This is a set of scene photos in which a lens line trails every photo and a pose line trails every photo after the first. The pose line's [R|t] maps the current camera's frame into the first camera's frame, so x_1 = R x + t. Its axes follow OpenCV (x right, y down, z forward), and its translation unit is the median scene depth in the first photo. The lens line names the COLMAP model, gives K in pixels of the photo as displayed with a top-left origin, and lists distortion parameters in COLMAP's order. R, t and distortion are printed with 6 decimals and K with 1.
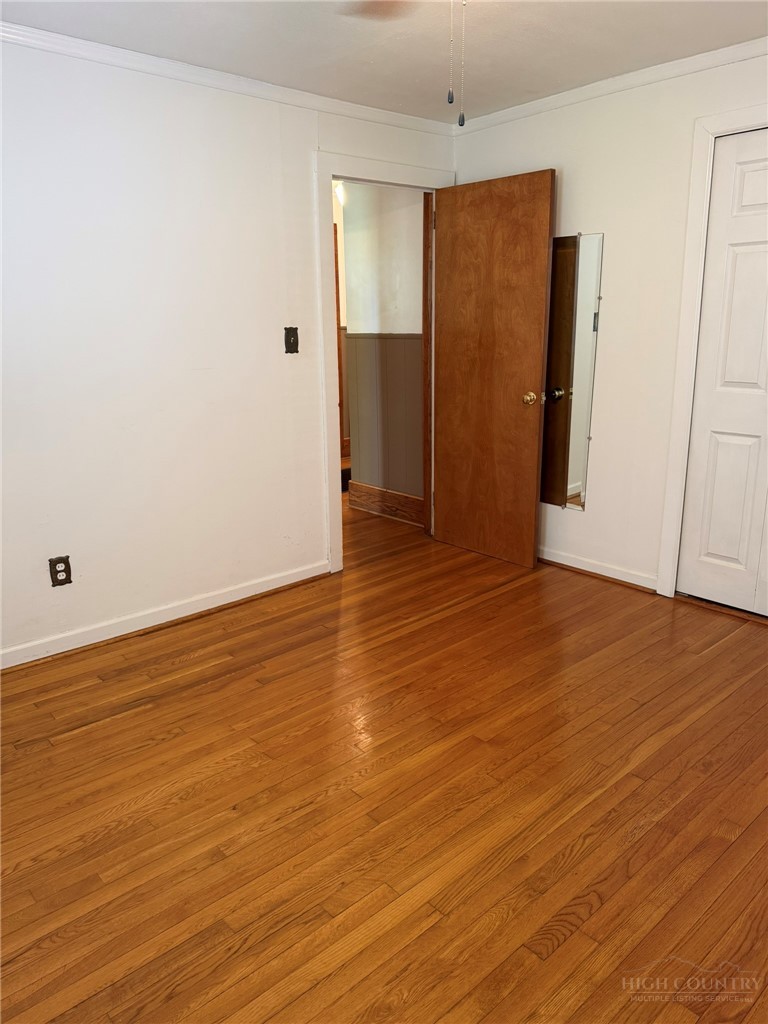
lens RADIAL K [[730.3, 0, 385.3], [0, 730.3, 509.8], [0, 0, 1]] dist [0.062450, -0.049304]
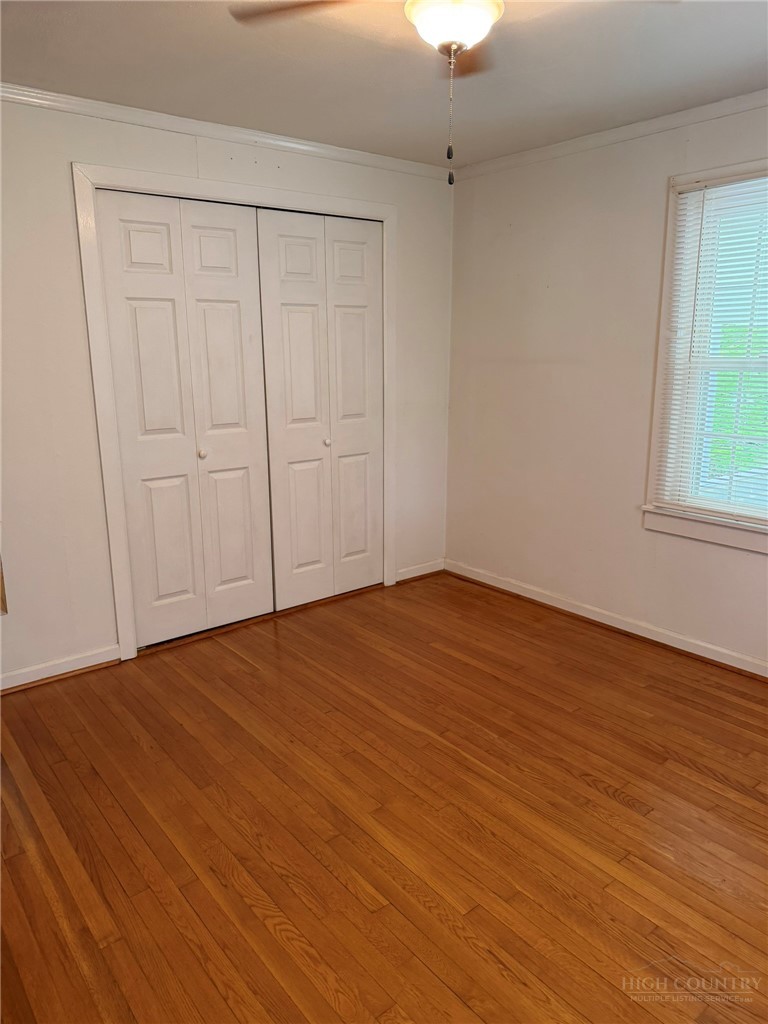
lens RADIAL K [[730.3, 0, 385.3], [0, 730.3, 509.8], [0, 0, 1]] dist [0.062450, -0.049304]
pose [[0.053125, -0.211450, 0.975944, -0.677863], [0.269487, 0.944099, 0.189881, -0.216546], [-0.961538, 0.252917, 0.107138, 0.749780]]
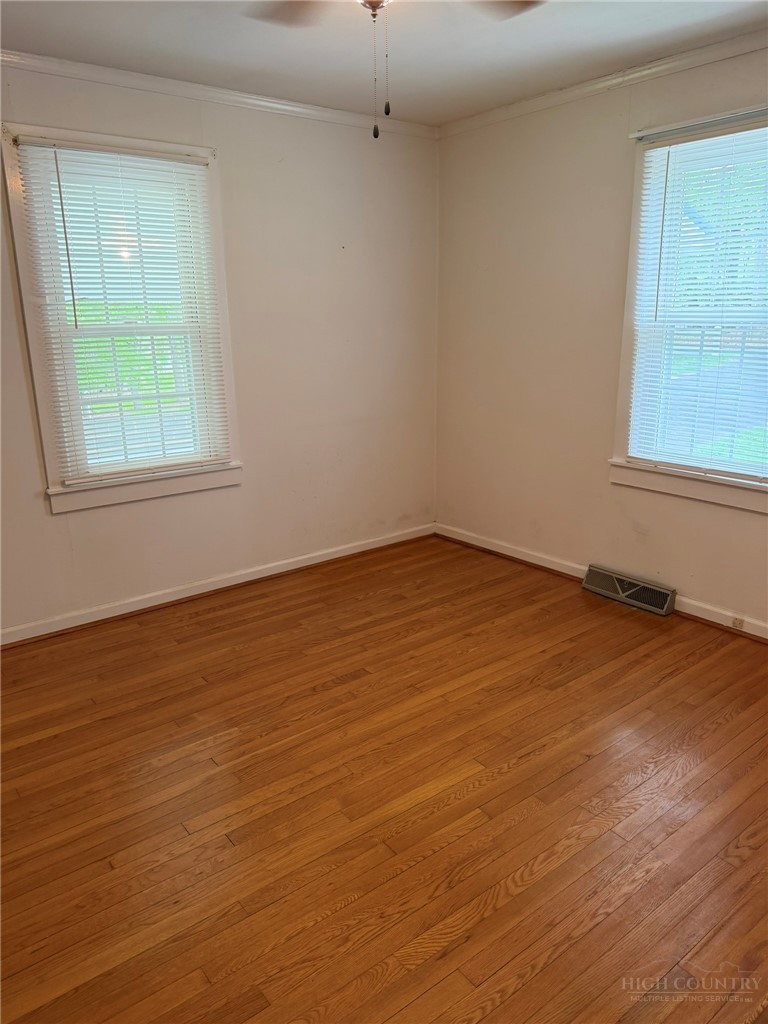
lens RADIAL K [[730.3, 0, 385.3], [0, 730.3, 509.8], [0, 0, 1]] dist [0.062450, -0.049304]
pose [[-0.997575, 0.010124, 0.068861, 0.018029], [0.043744, 0.860742, 0.507159, -0.411011], [-0.054137, 0.508942, -0.859097, 1.478368]]
